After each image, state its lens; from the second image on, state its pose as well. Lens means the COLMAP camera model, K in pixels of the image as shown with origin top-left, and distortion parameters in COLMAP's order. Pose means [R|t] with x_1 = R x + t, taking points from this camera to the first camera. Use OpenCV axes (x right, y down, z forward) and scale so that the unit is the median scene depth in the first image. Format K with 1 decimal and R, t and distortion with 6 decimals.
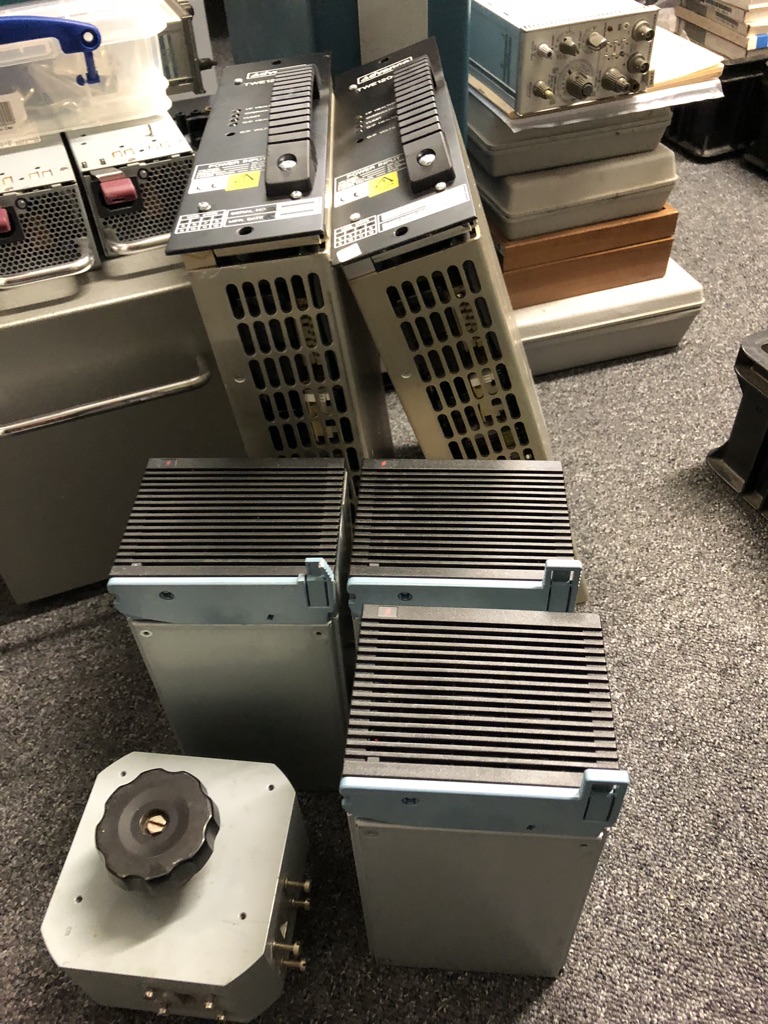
lens RADIAL K [[849.1, 0, 389.0], [0, 849.1, 507.7], [0, 0, 1]] dist [0.009263, -0.007240]
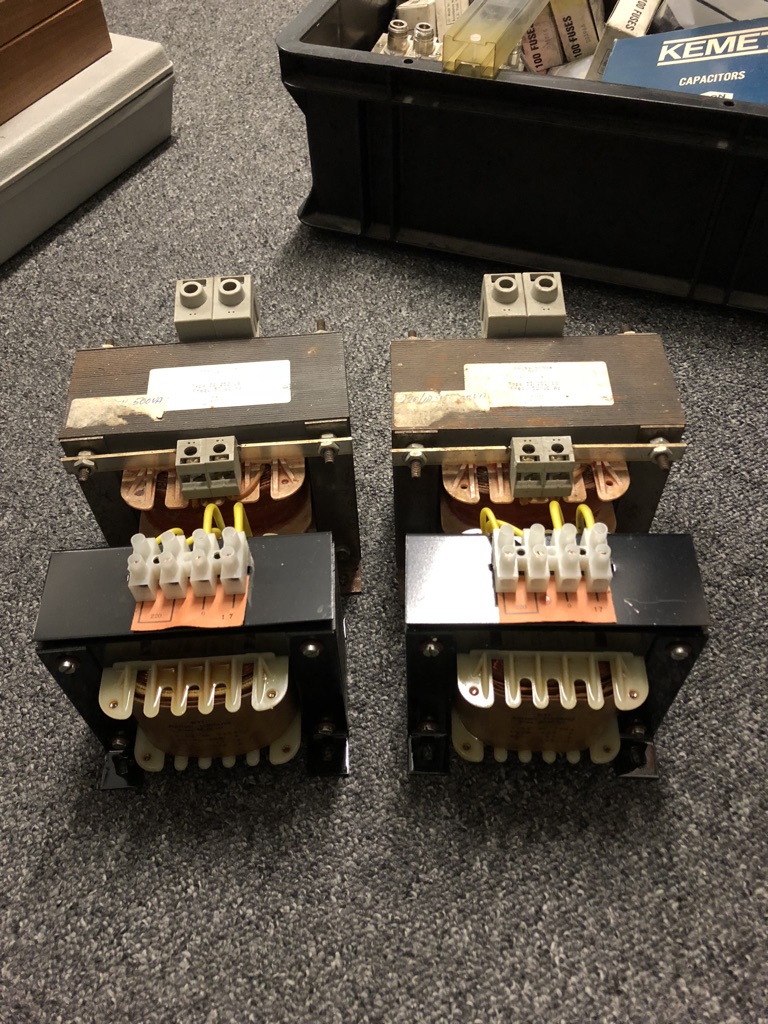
lens RADIAL K [[849.1, 0, 382.1], [0, 849.1, 518.2], [0, 0, 1]] dist [0.009263, -0.007240]
pose [[0.702117, -0.553872, 0.447502, -0.146499], [0.512963, 0.829311, 0.221612, 0.060253], [-0.493863, 0.073955, 0.866389, 0.427394]]
